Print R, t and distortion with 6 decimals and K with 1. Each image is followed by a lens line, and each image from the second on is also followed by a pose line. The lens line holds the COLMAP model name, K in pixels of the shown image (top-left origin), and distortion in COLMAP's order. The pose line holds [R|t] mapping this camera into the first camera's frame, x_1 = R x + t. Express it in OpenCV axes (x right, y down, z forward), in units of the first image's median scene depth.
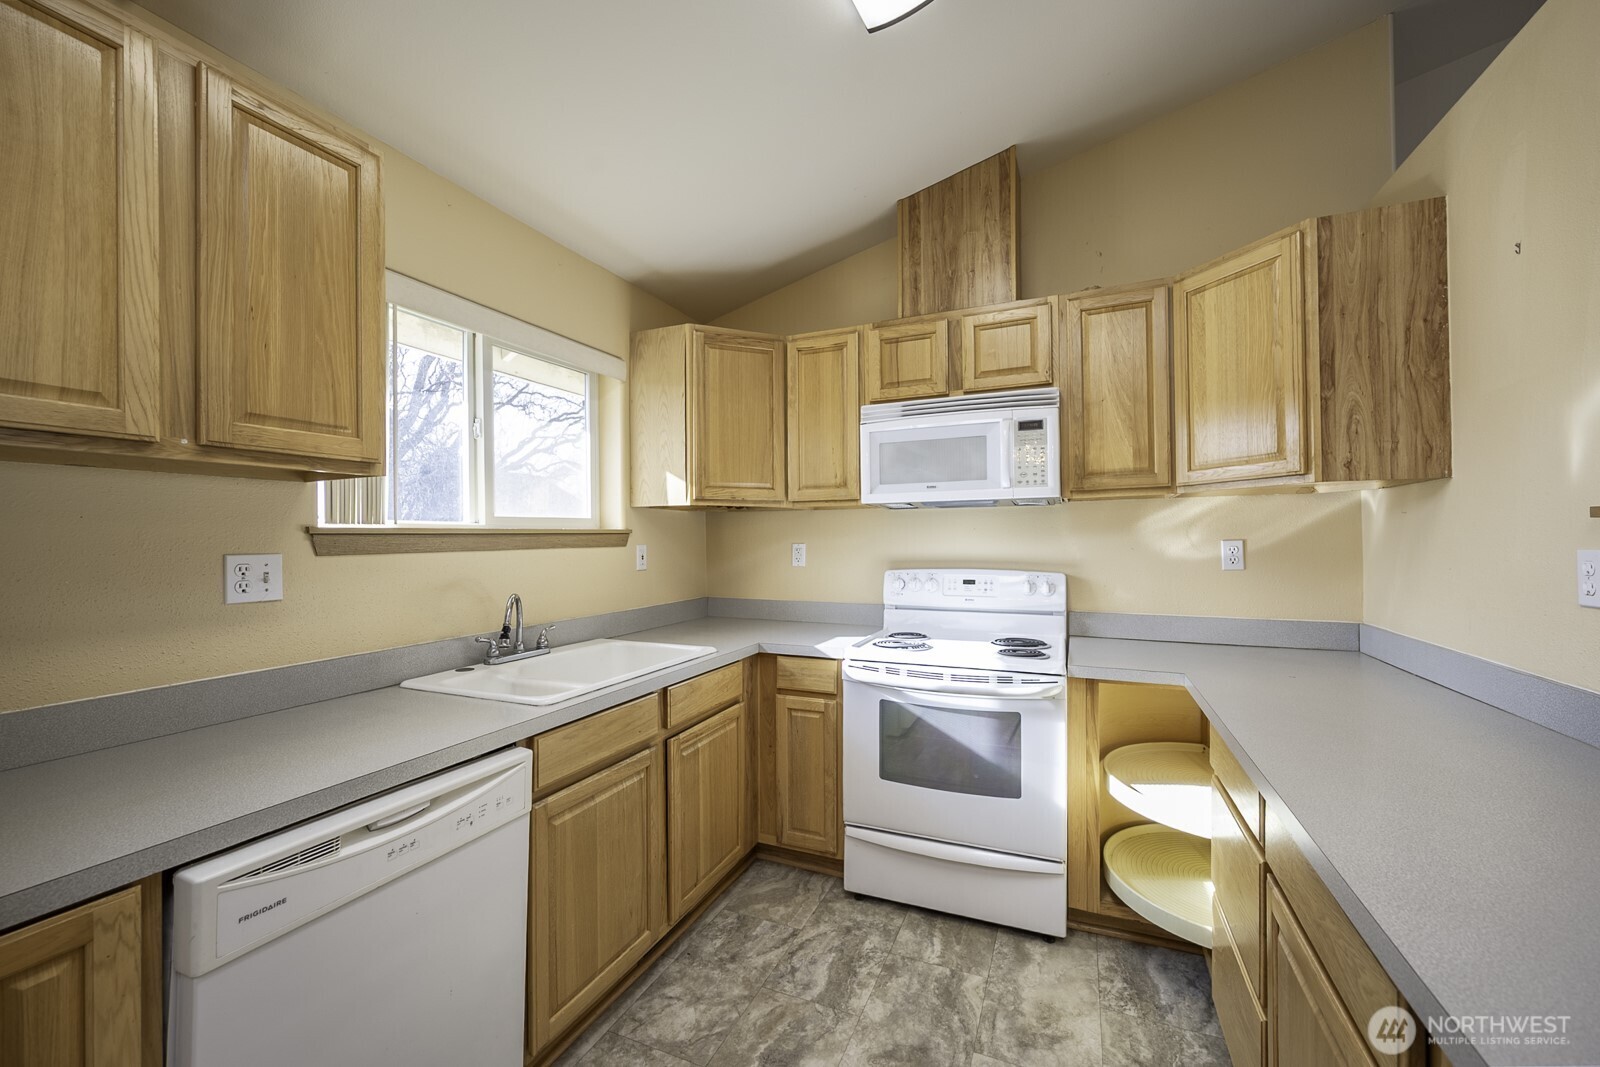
lens RADIAL K [[634.1, 0, 803.7], [0, 634.1, 536.0], [0, 0, 1]] dist [-0.003880, 0.001063]
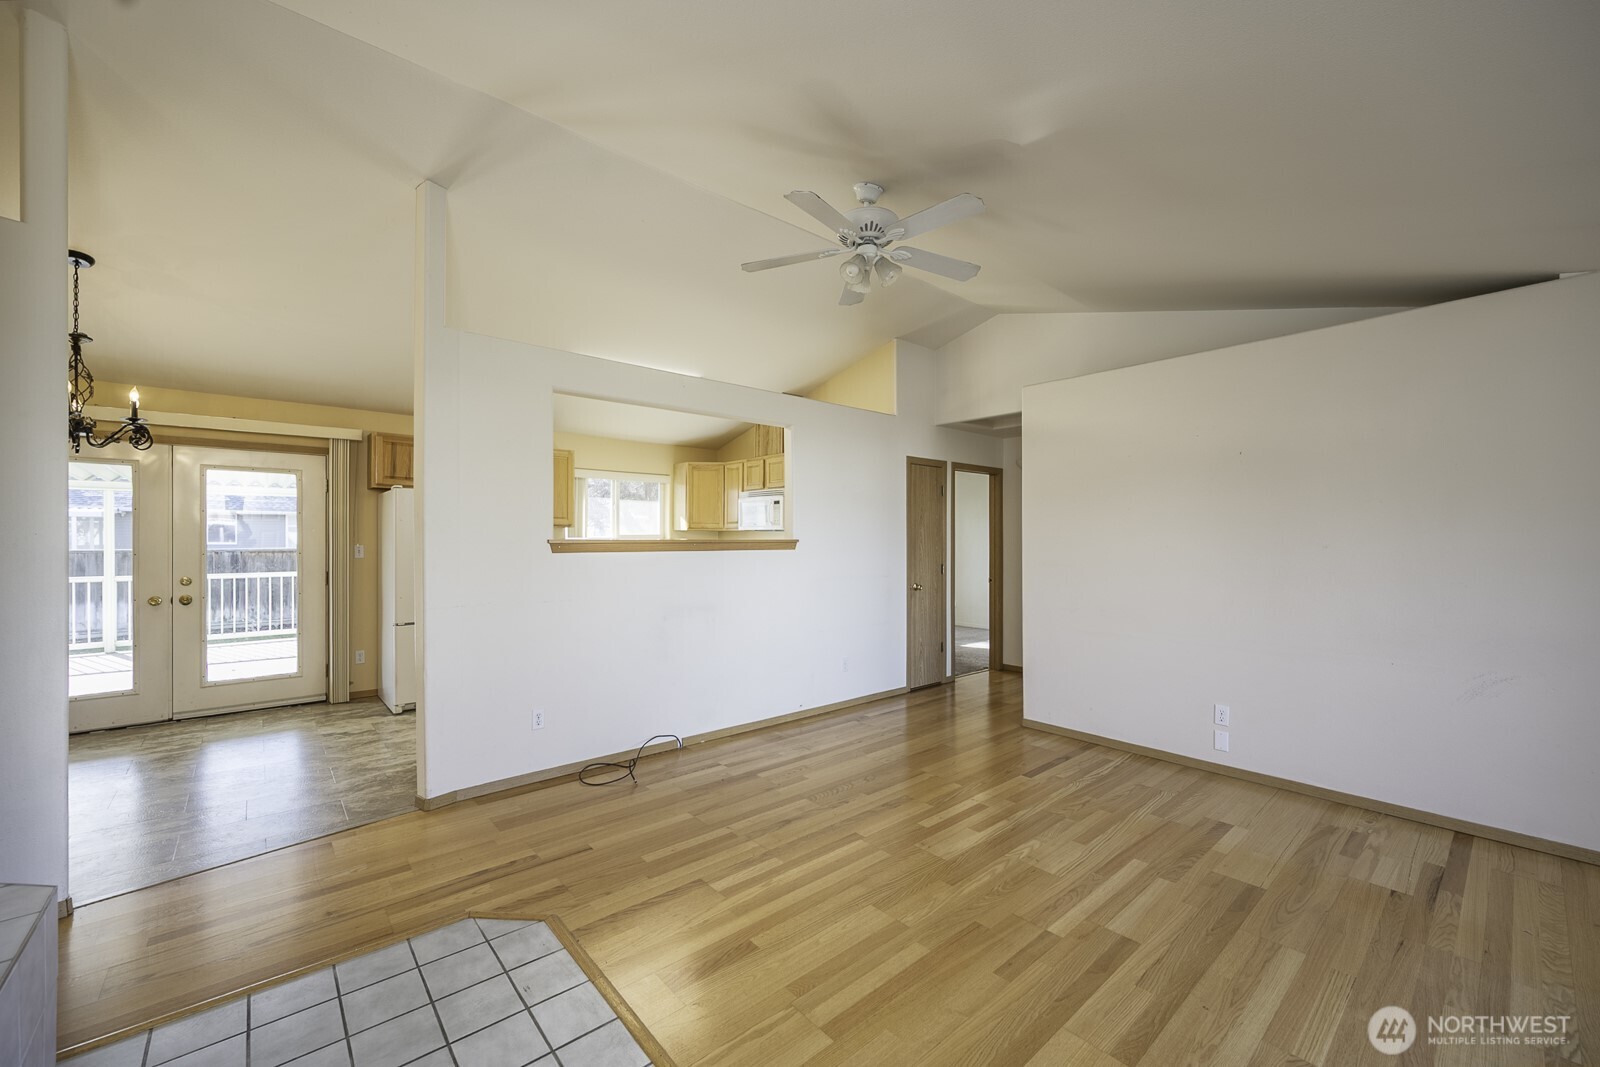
lens RADIAL K [[634.1, 0, 803.3], [0, 634.1, 542.9], [0, 0, 1]] dist [-0.003880, 0.001063]
pose [[0.900772, 0.014191, -0.434061, 1.640766], [-0.011020, 0.999891, 0.009821, -0.031403], [0.434153, -0.004063, 0.900830, -1.382555]]
